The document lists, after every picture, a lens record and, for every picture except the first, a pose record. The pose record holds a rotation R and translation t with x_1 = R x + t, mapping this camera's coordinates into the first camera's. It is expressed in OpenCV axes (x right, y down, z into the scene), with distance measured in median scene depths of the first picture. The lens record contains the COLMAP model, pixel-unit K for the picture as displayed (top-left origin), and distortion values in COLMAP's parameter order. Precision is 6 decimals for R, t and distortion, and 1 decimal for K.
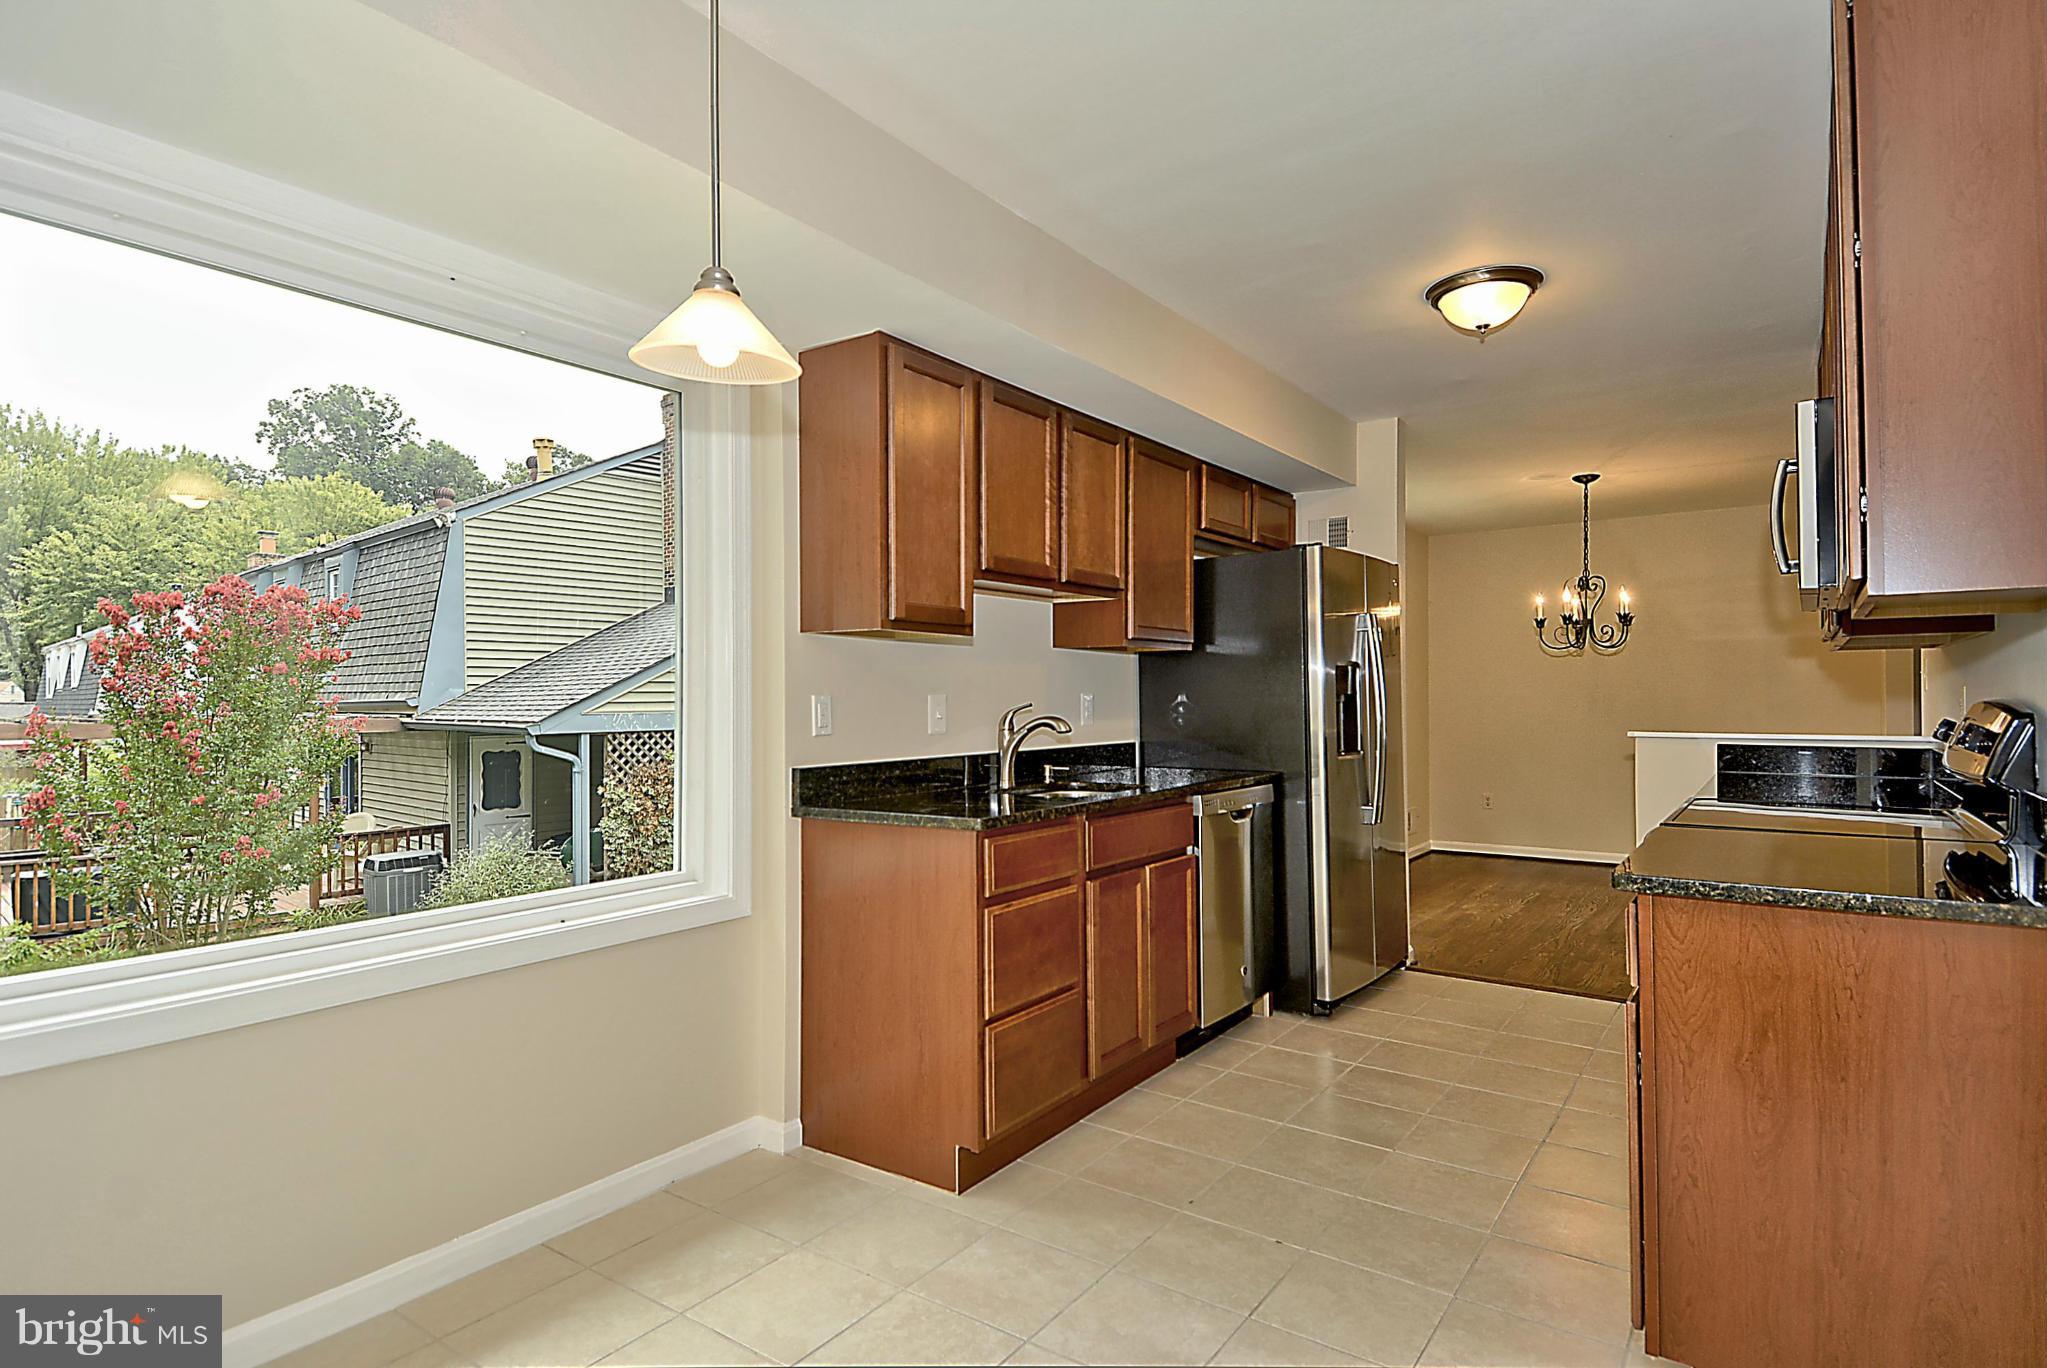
lens RADIAL K [[1063.7, 0, 1036.6], [0, 1063.7, 686.0], [0, 0, 1]] dist [0.085621, -0.062824]
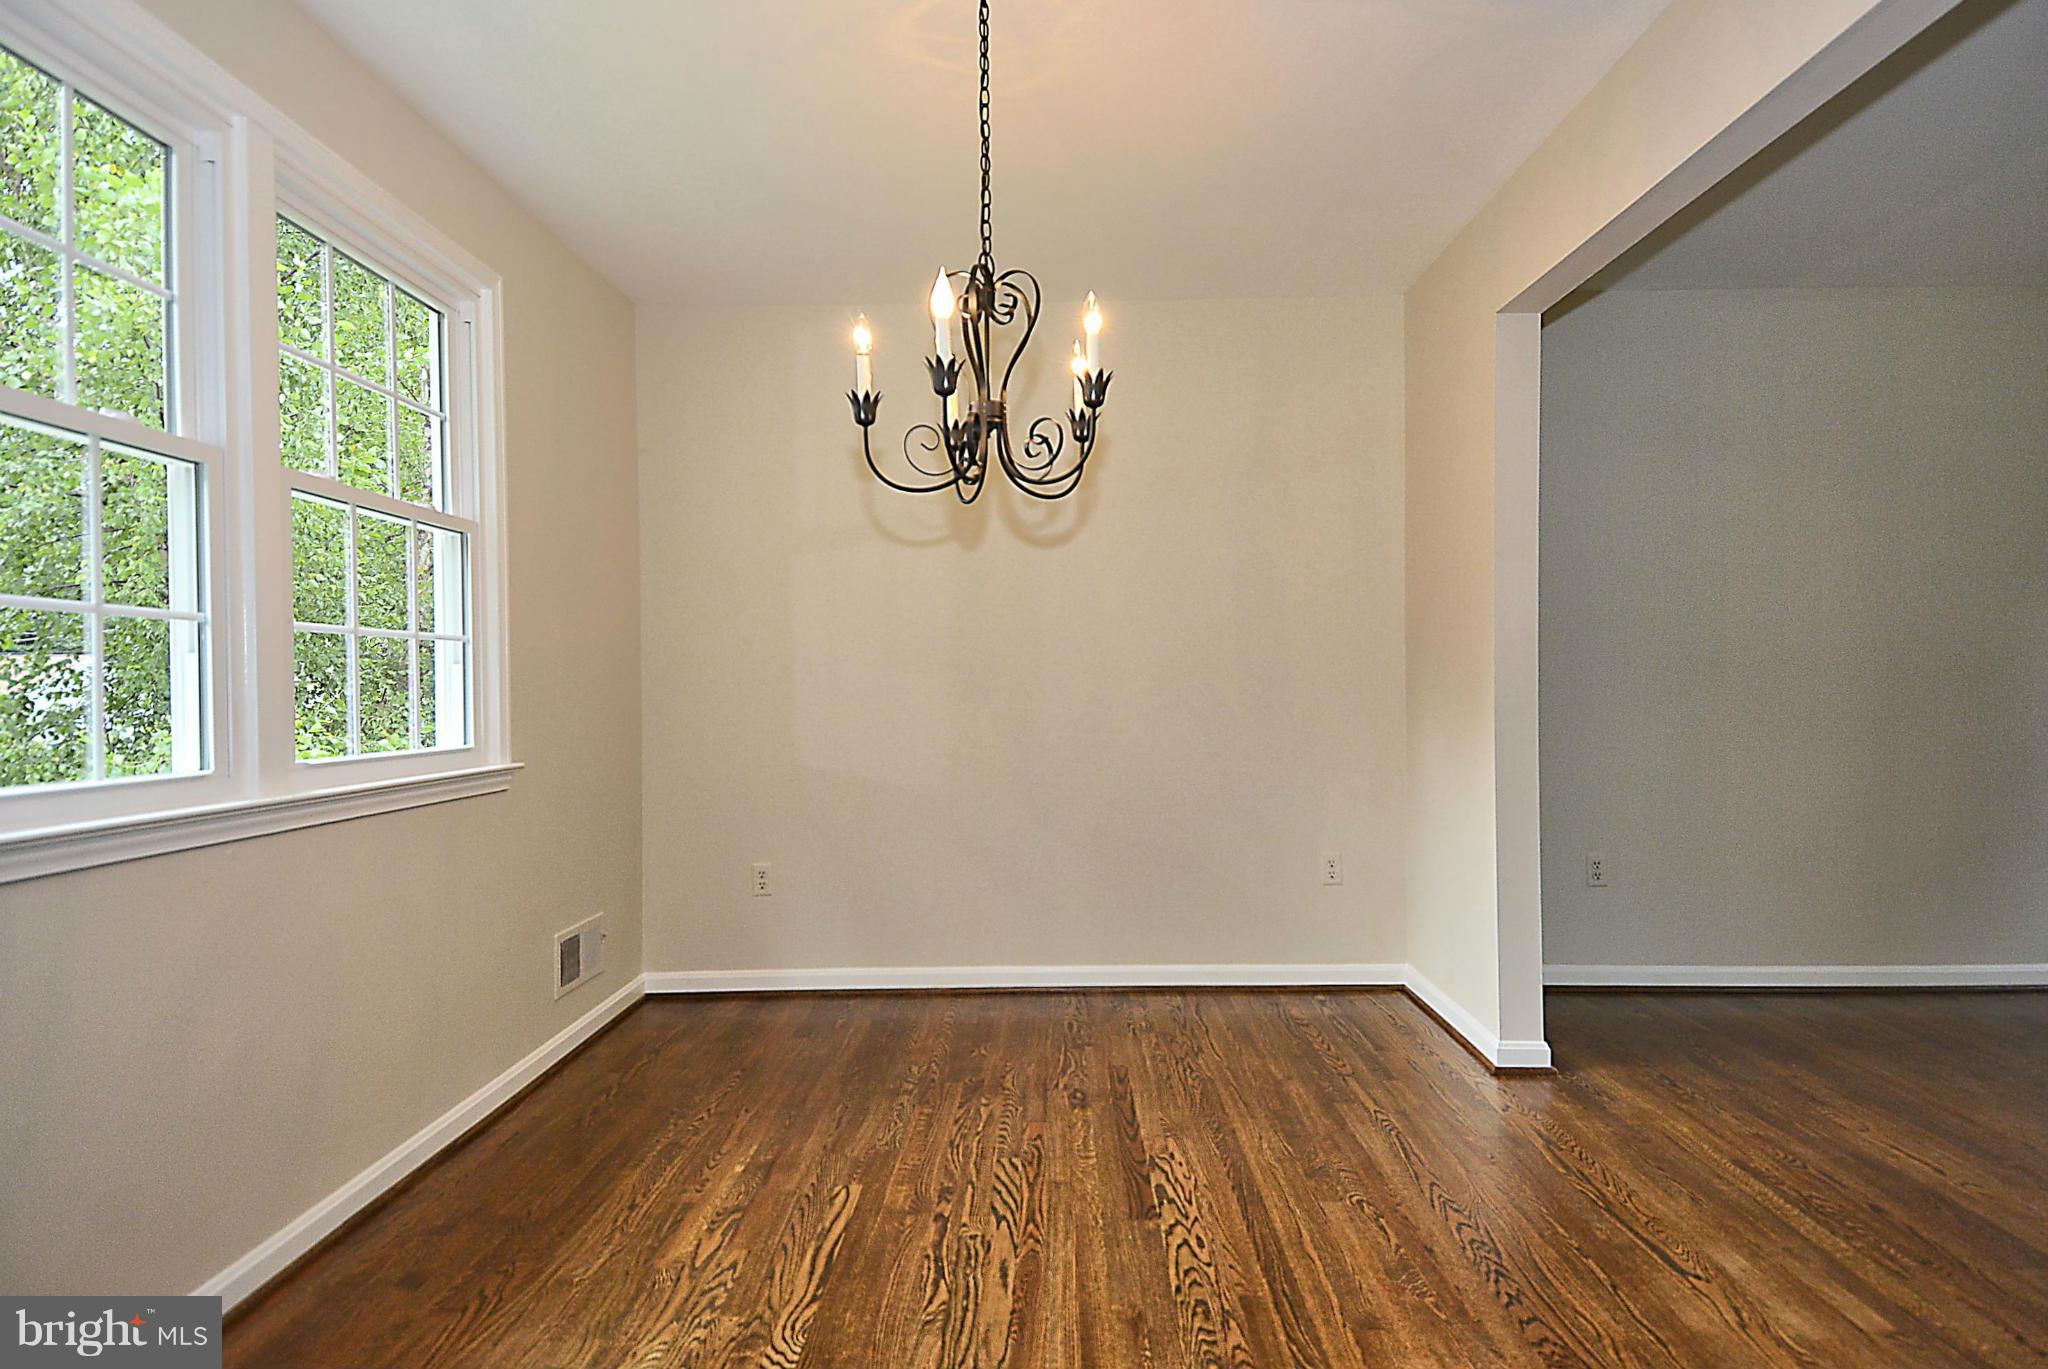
lens RADIAL K [[1064.2, 0, 1037.1], [0, 1064.2, 686.5], [0, 0, 1]] dist [0.085621, -0.062824]
pose [[0.824298, -0.005777, 0.566126, 0.459862], [0.001397, 0.999966, 0.008170, 0.033425], [-0.566154, -0.005943, 0.824278, 0.995202]]
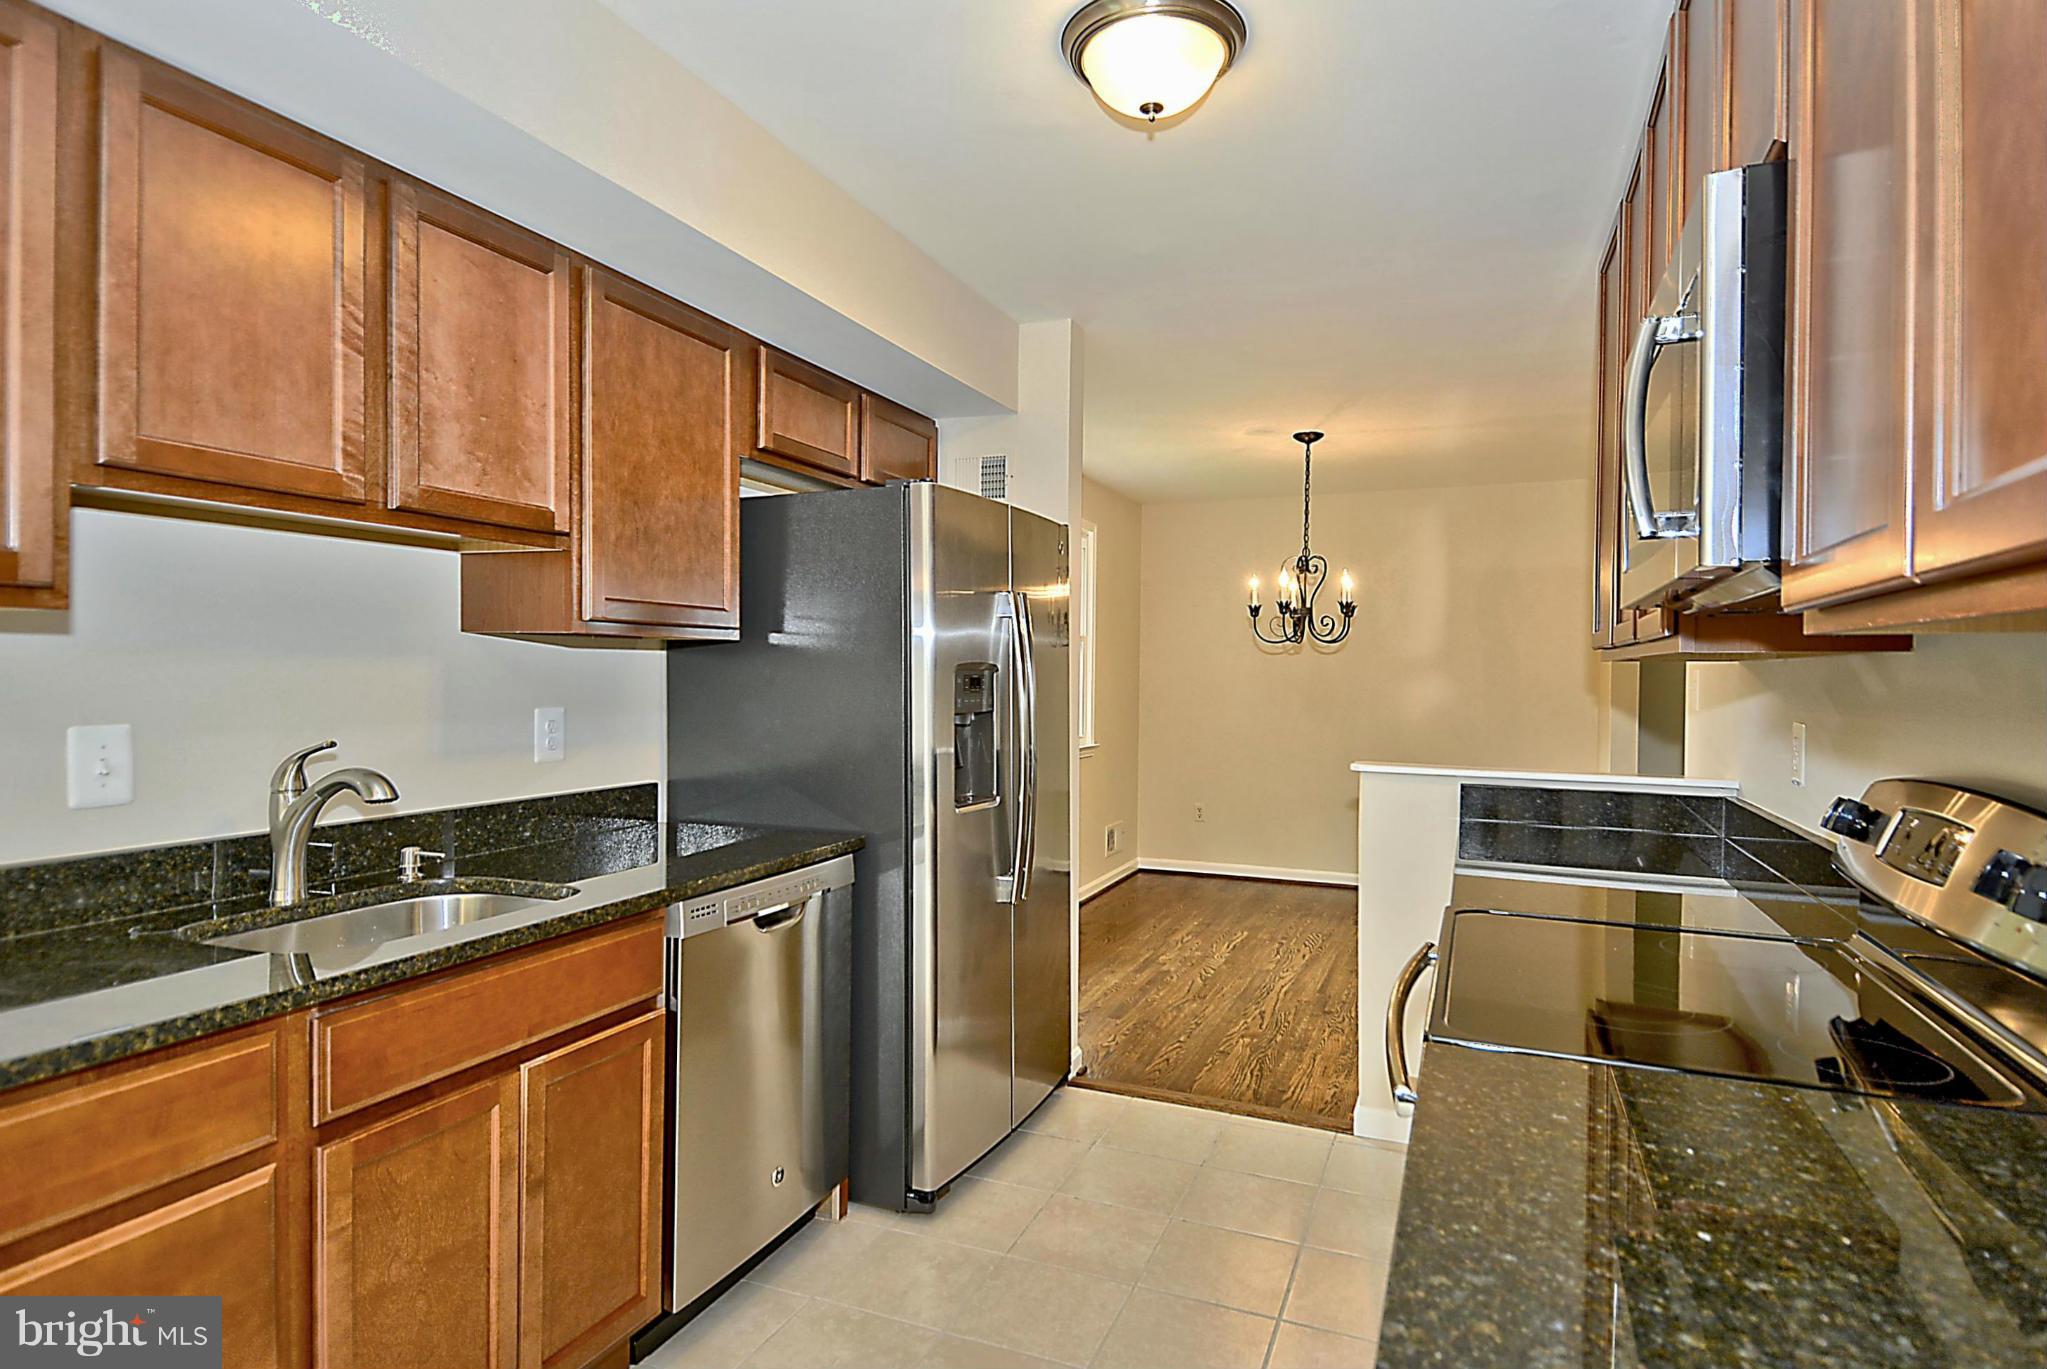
lens RADIAL K [[1063.7, 0, 1036.6], [0, 1063.7, 686.5], [0, 0, 1]] dist [0.085621, -0.062824]
pose [[0.975526, 0.009737, 0.219666, 0.176455], [-0.015078, 0.999630, 0.022649, -0.023190], [-0.219365, -0.025407, 0.975312, 0.338110]]
